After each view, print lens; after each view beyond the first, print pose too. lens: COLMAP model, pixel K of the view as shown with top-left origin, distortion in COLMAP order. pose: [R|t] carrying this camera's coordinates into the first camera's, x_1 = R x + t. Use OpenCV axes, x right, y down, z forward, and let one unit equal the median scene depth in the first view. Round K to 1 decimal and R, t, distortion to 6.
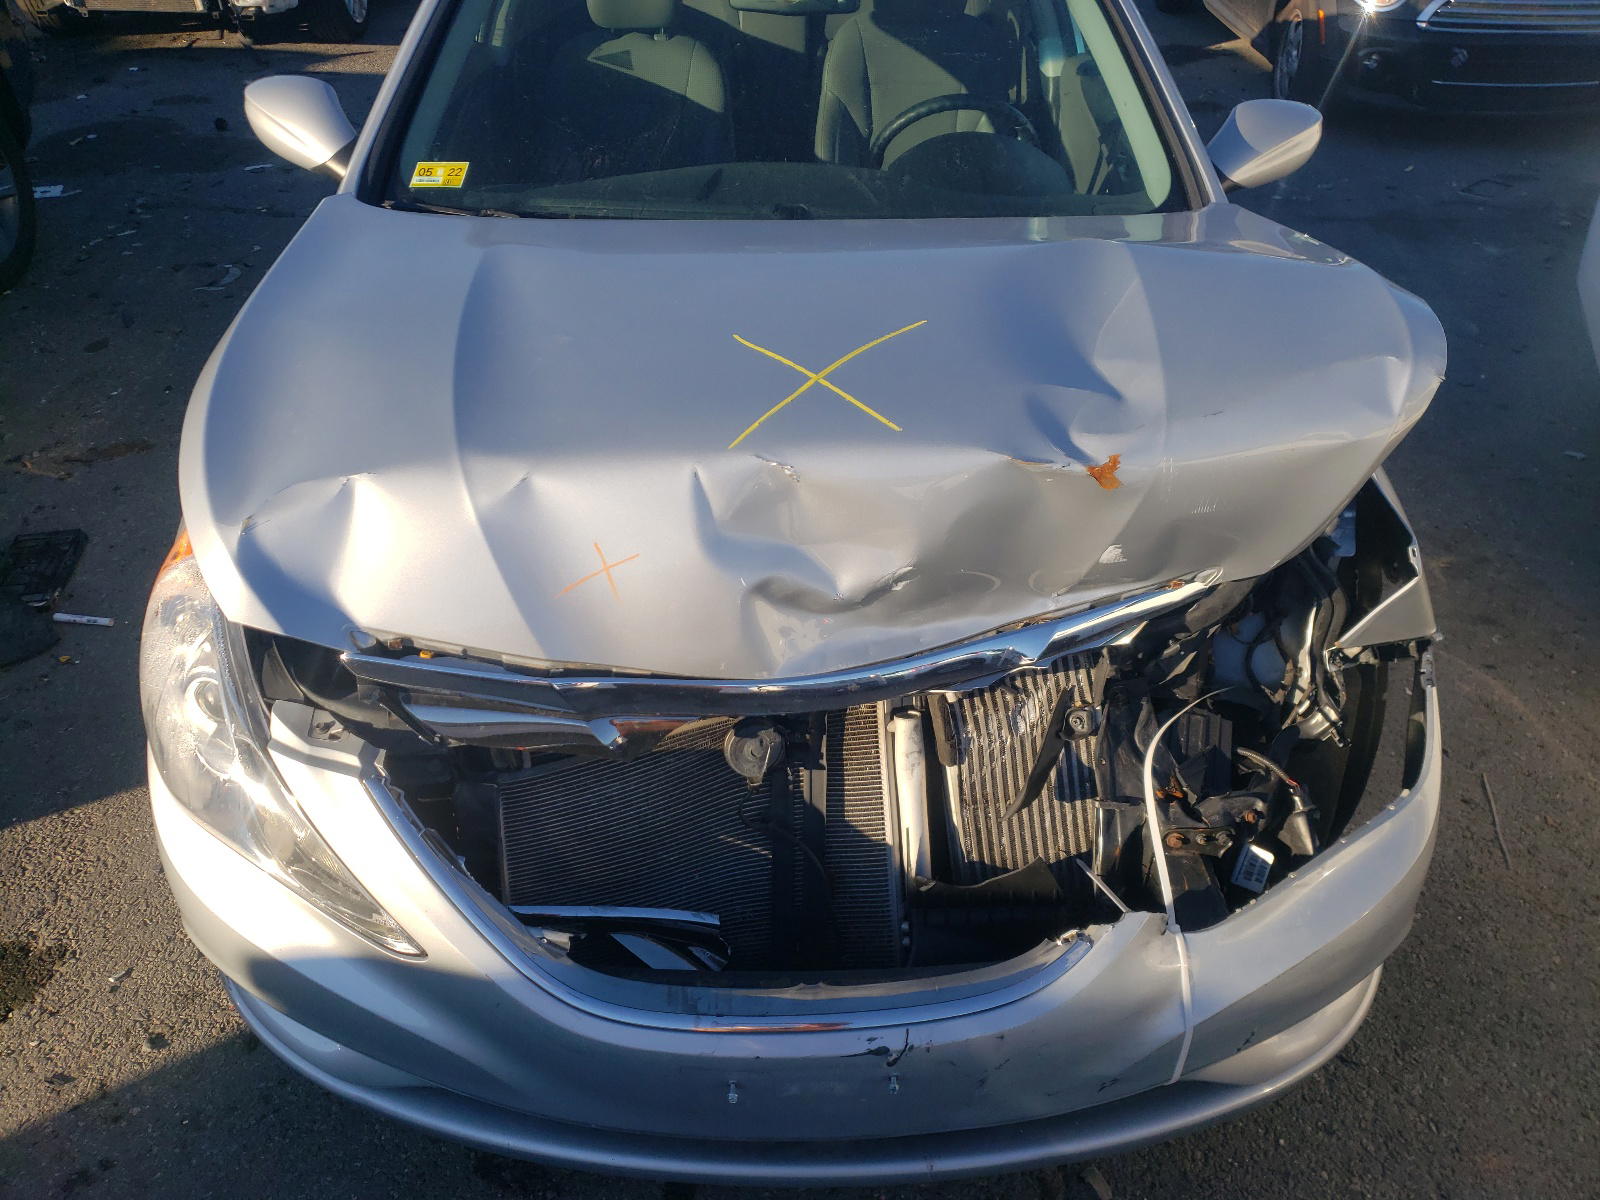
lens RADIAL K [[1213.1, 0, 800.0], [0, 1213.1, 600.0], [0, 0, 1]] dist [-0.007215, 0.055371]
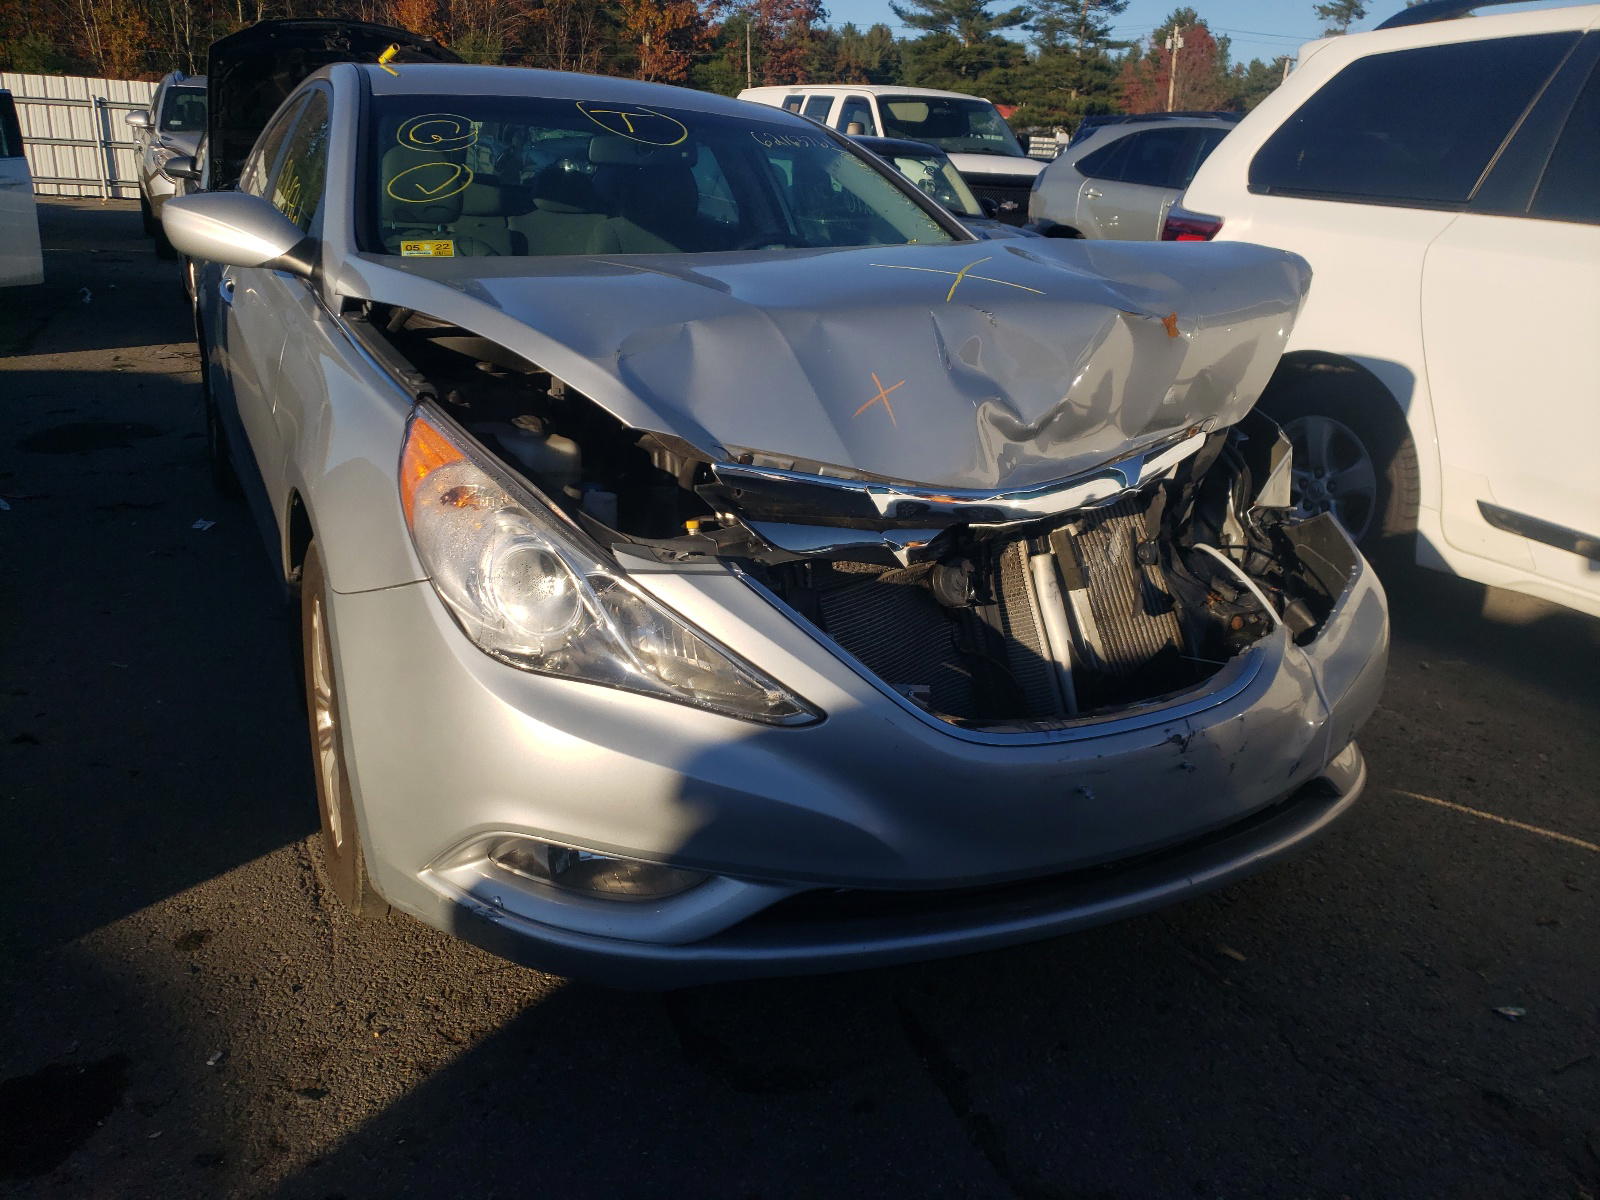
lens RADIAL K [[1207.7, 0, 800.3], [0, 1207.7, 624.3], [0, 0, 1]] dist [-0.001453, 0.041885]
pose [[0.910205, -0.125180, 0.394786, -0.633224], [0.214445, 0.957945, -0.190669, 0.347312], [-0.354316, 0.258208, 0.898771, -0.000086]]
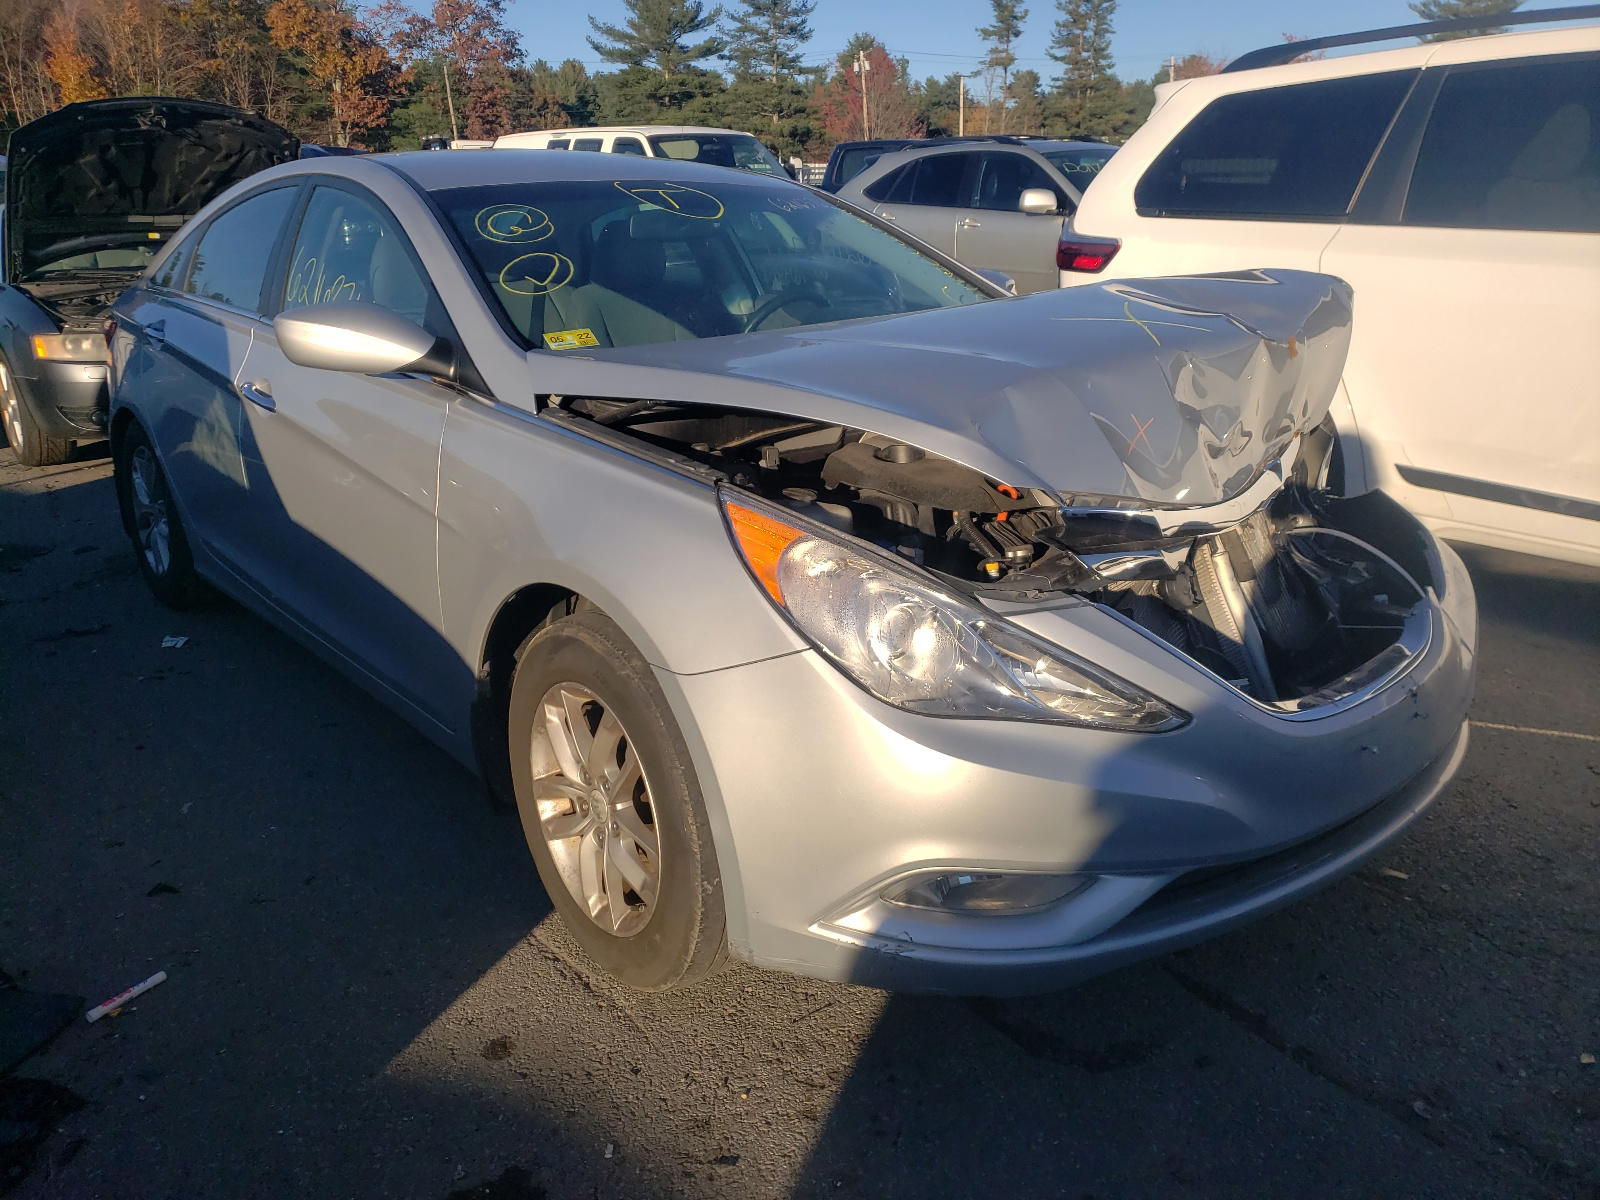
lens RADIAL K [[1213.1, 0, 800.0], [0, 1213.1, 600.0], [0, 0, 1]] dist [-0.007215, 0.055371]
pose [[0.787262, -0.227654, 0.573055, -1.121526], [0.383281, 0.908671, -0.165568, 0.191348], [-0.483026, 0.349986, 0.802618, 0.121506]]
